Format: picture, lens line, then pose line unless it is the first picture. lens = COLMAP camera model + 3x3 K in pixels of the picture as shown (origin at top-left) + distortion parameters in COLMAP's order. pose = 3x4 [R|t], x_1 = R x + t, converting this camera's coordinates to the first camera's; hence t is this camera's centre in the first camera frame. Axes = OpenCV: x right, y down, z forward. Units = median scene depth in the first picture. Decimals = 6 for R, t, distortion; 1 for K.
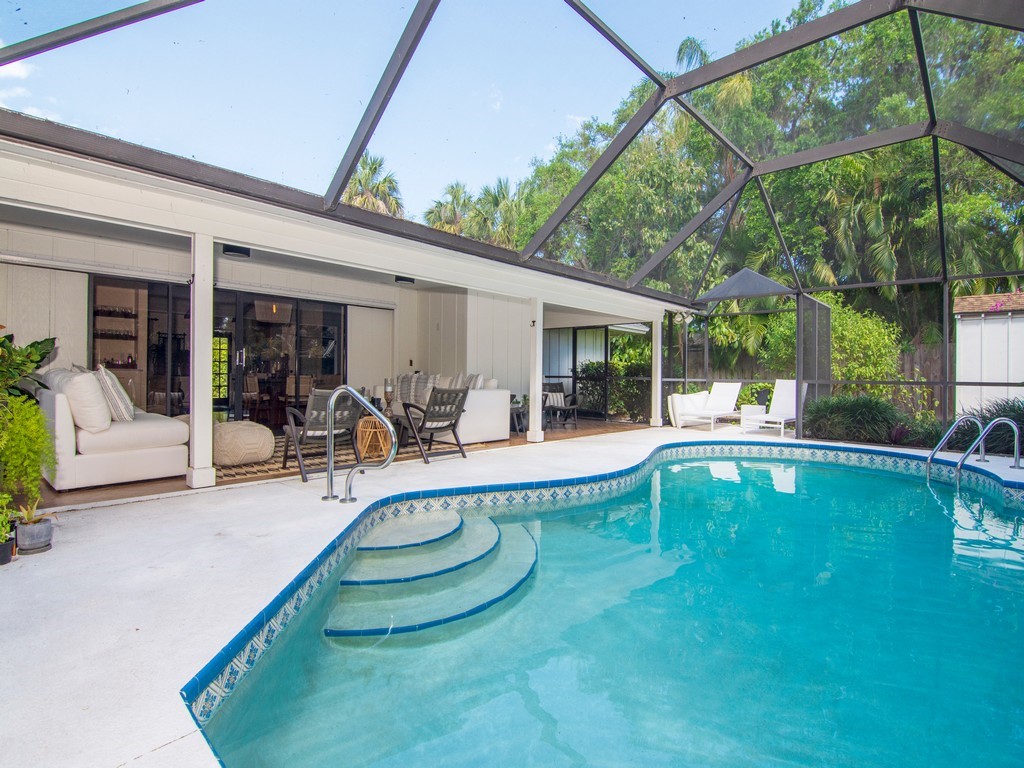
lens RADIAL K [[498.0, 0, 510.9], [0, 498.0, 379.5], [0, 0, 1]] dist [-0.005622, -0.000886]
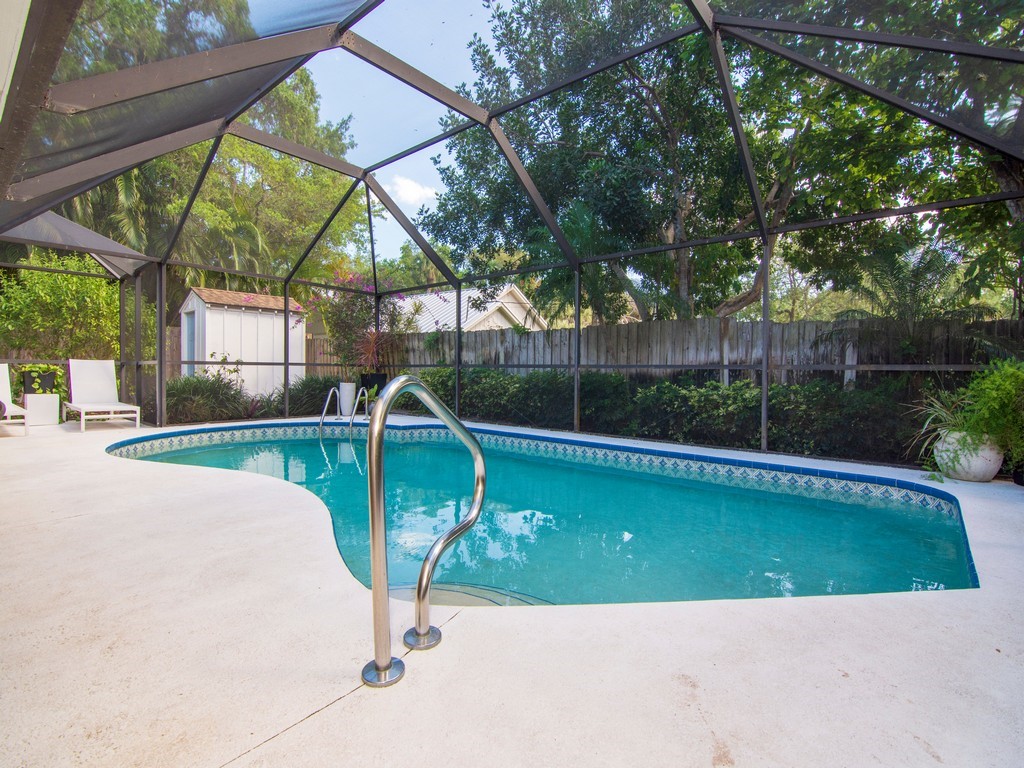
lens RADIAL K [[498.0, 0, 502.3], [0, 498.0, 380.7], [0, 0, 1]] dist [-0.005622, -0.000886]
pose [[-0.041996, -0.042302, 0.998222, -0.385778], [-0.011256, 0.999060, 0.041864, -0.009268], [-0.999054, -0.009478, -0.042433, 0.469982]]
